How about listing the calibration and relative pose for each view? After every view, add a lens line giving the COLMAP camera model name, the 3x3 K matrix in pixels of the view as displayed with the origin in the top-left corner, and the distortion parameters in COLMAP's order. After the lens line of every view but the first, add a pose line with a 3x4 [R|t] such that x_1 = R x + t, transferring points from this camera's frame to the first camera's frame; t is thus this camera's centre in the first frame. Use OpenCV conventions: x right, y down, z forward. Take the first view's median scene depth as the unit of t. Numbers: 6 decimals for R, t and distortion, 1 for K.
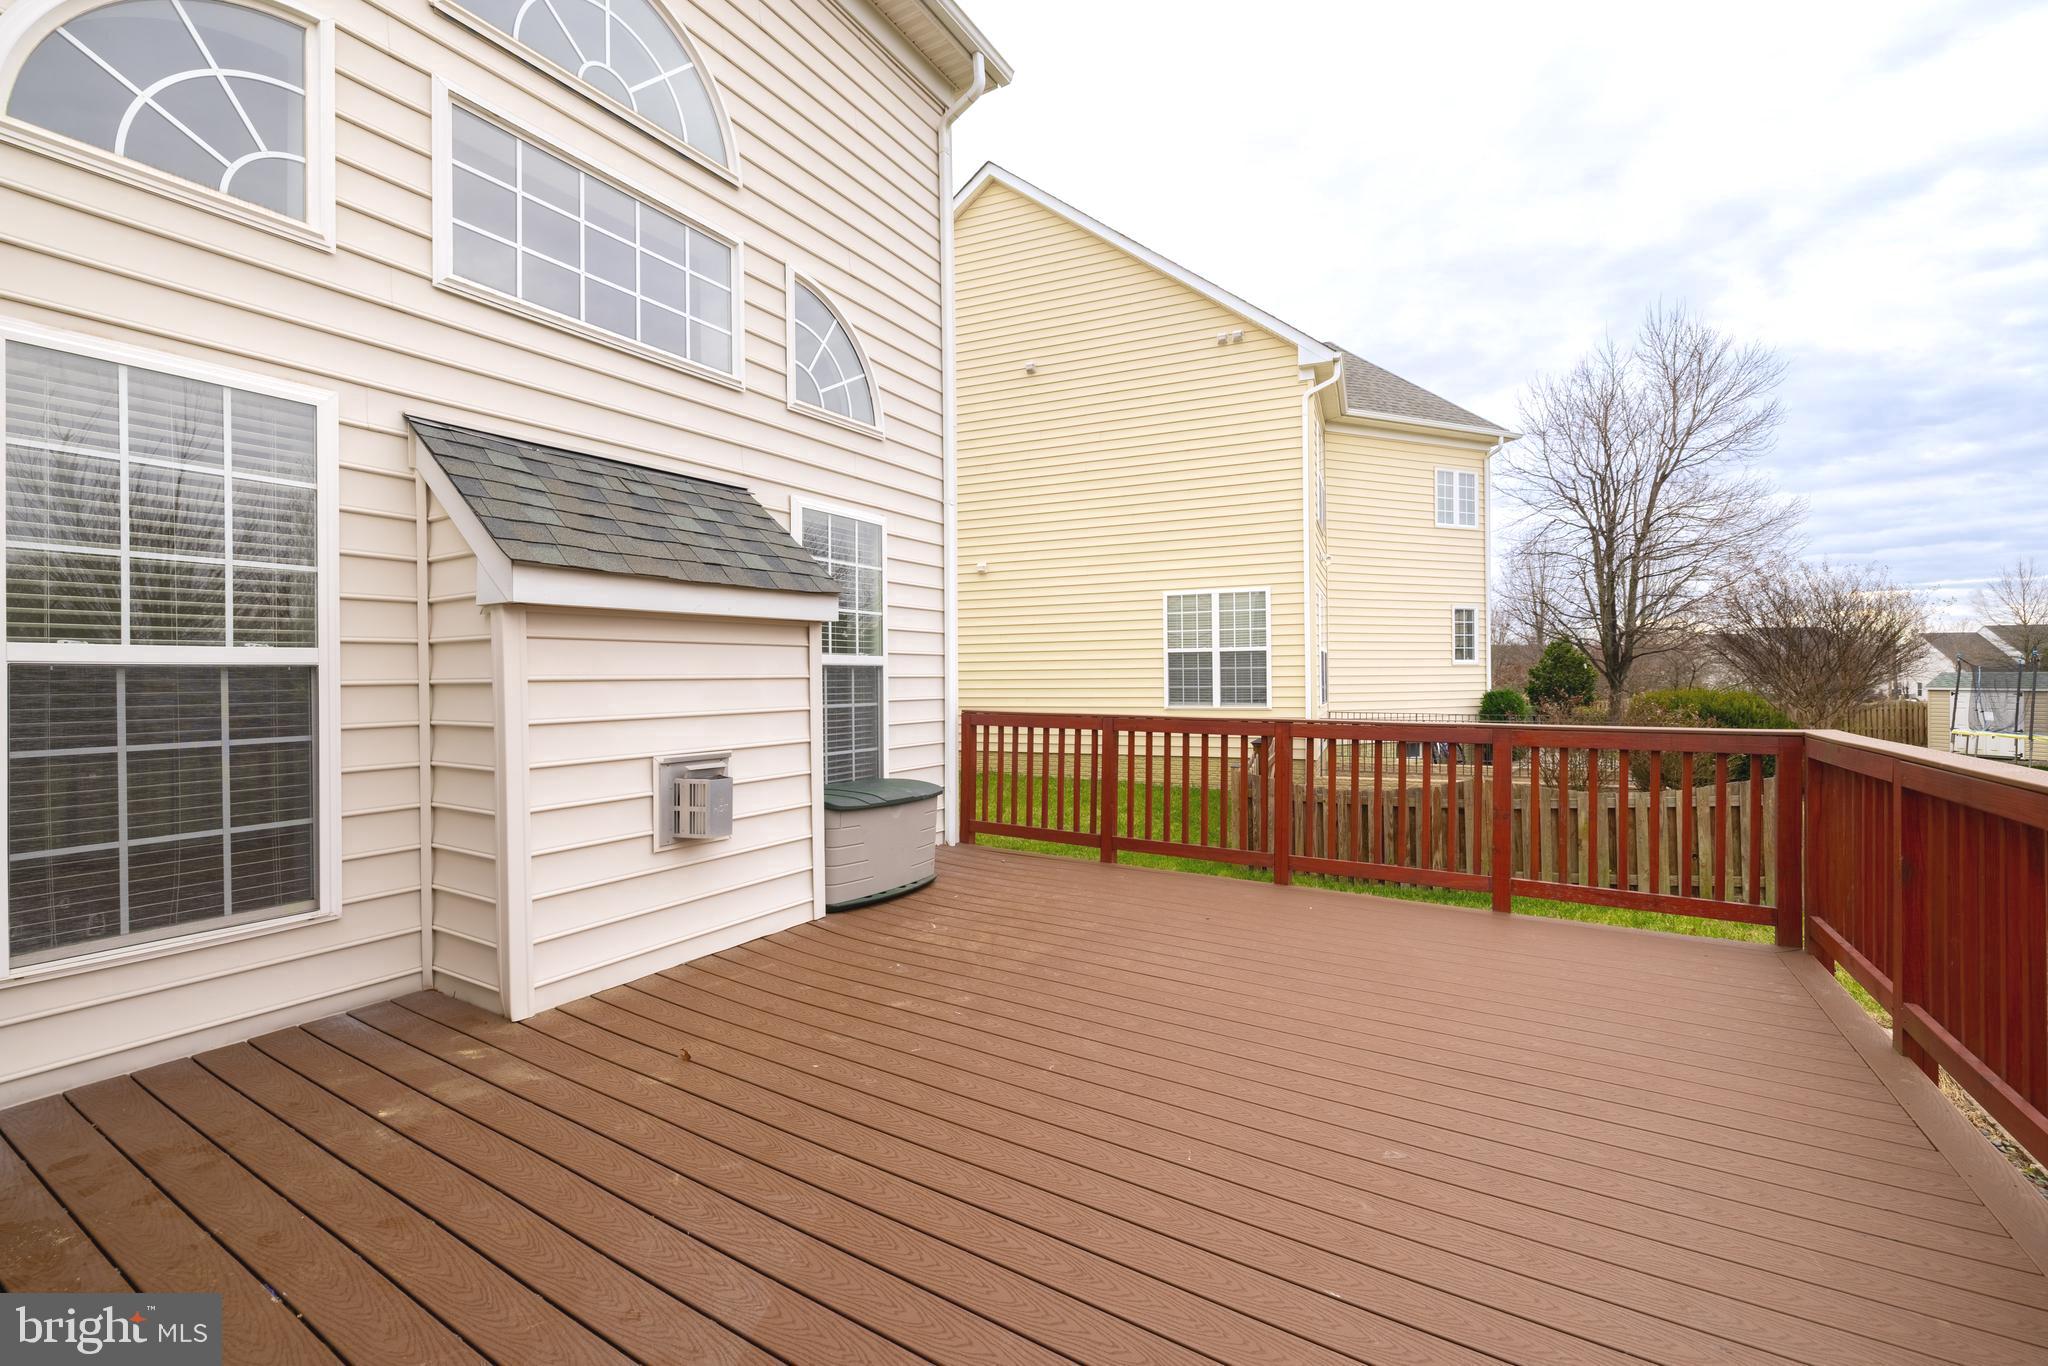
lens RADIAL K [[849.8, 0, 1024.0], [0, 849.8, 683.0], [0, 0, 1]] dist [0.001108, 0.000233]
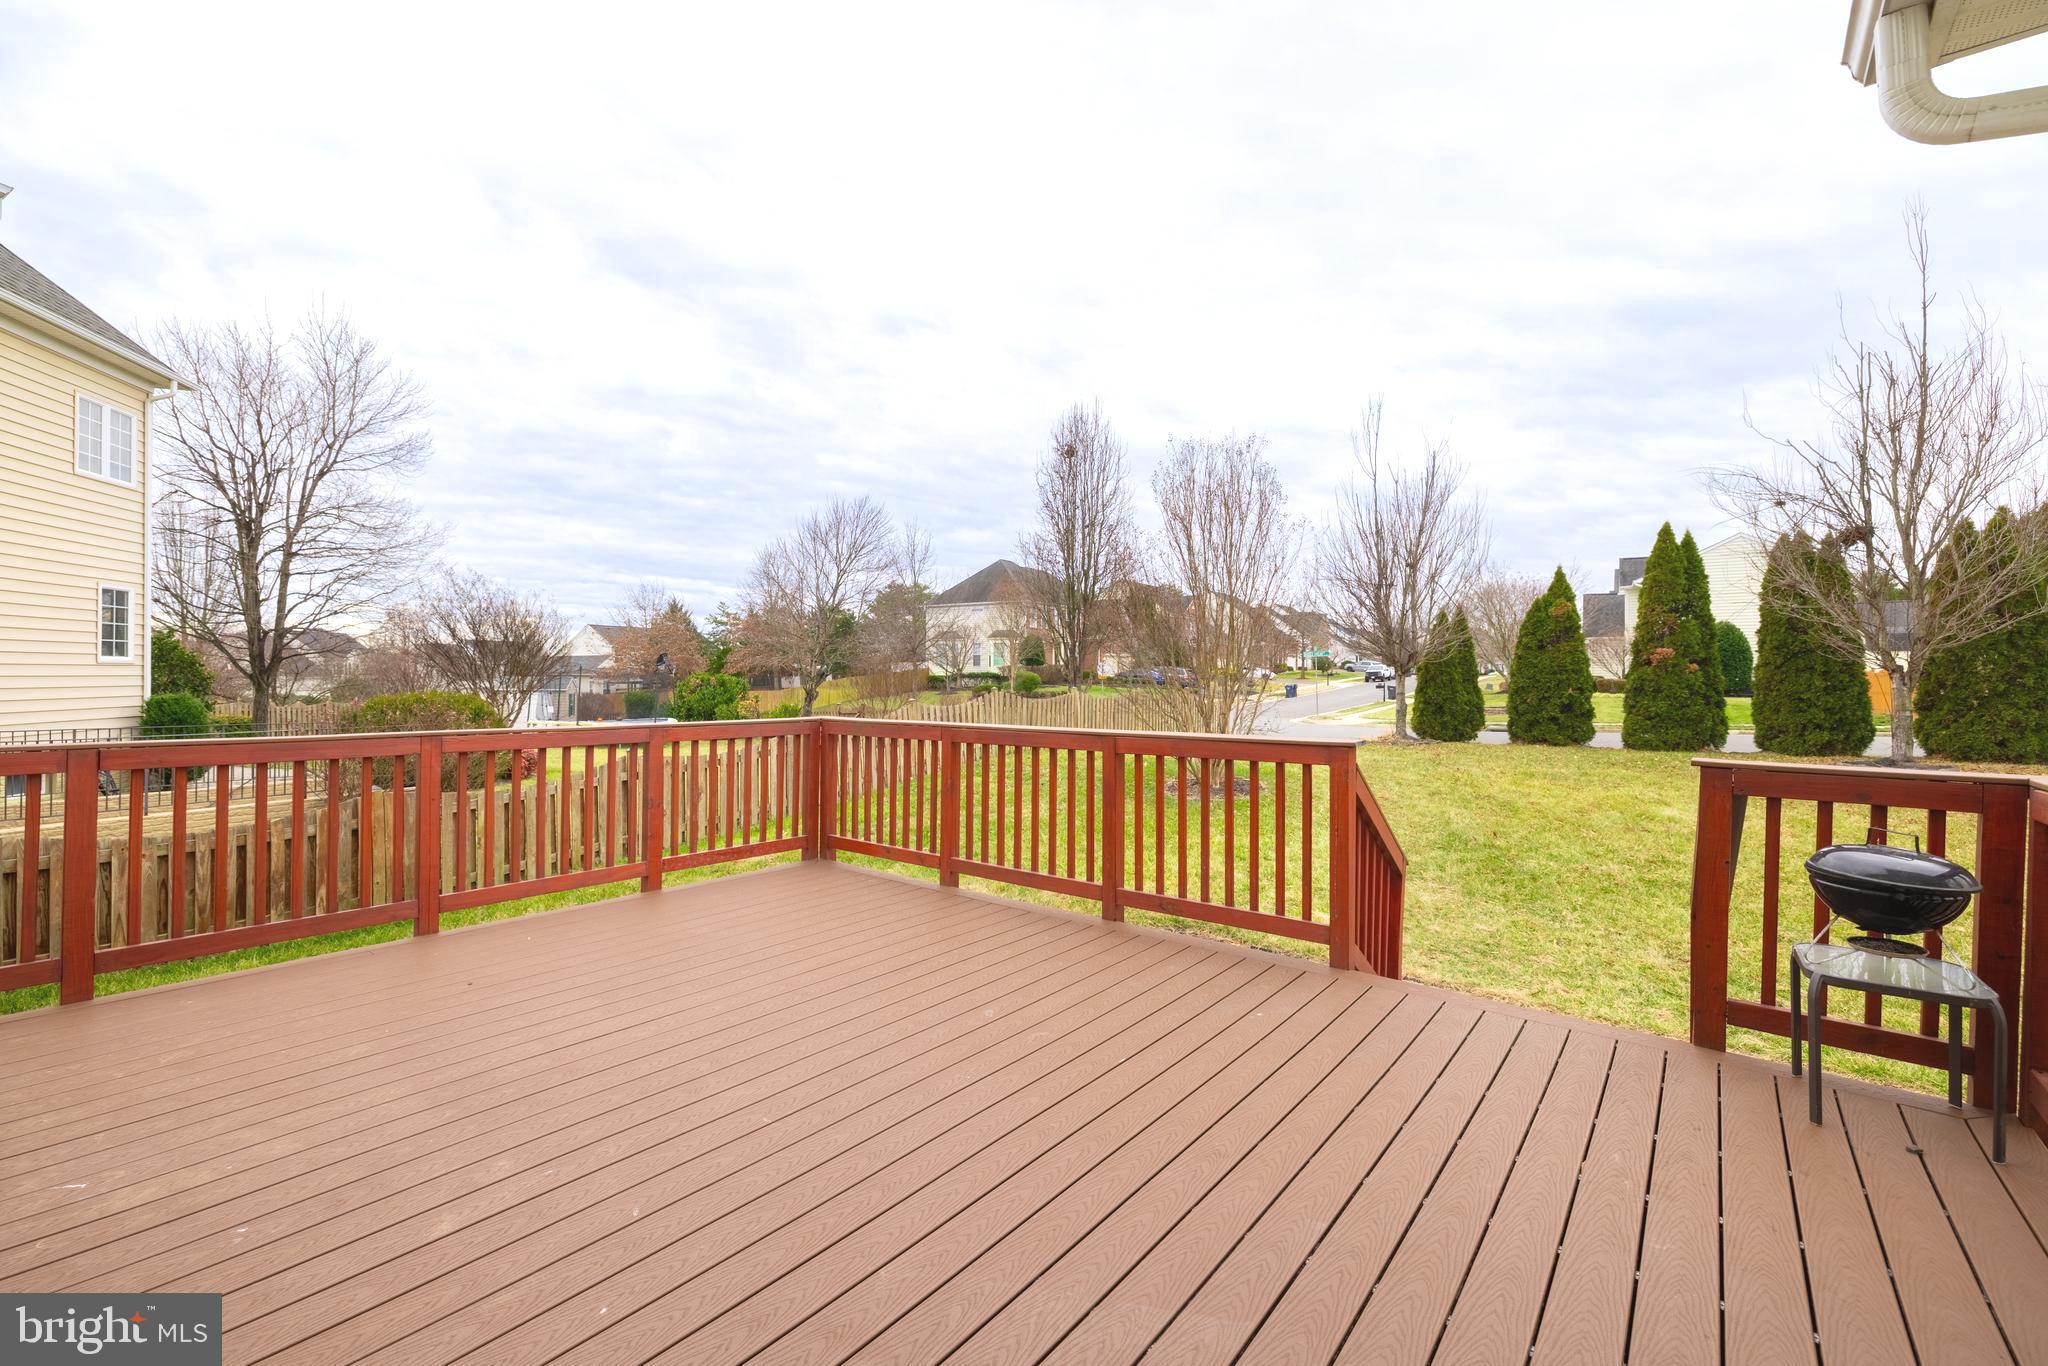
lens RADIAL K [[854.9, 0, 1022.9], [0, 854.9, 672.6], [0, 0, 1]] dist [-0.000690, -0.000229]
pose [[0.133354, 0.012262, 0.990993, -0.543630], [0.002974, 0.999914, -0.012773, -0.002593], [-0.991064, 0.004650, 0.133306, 0.403762]]
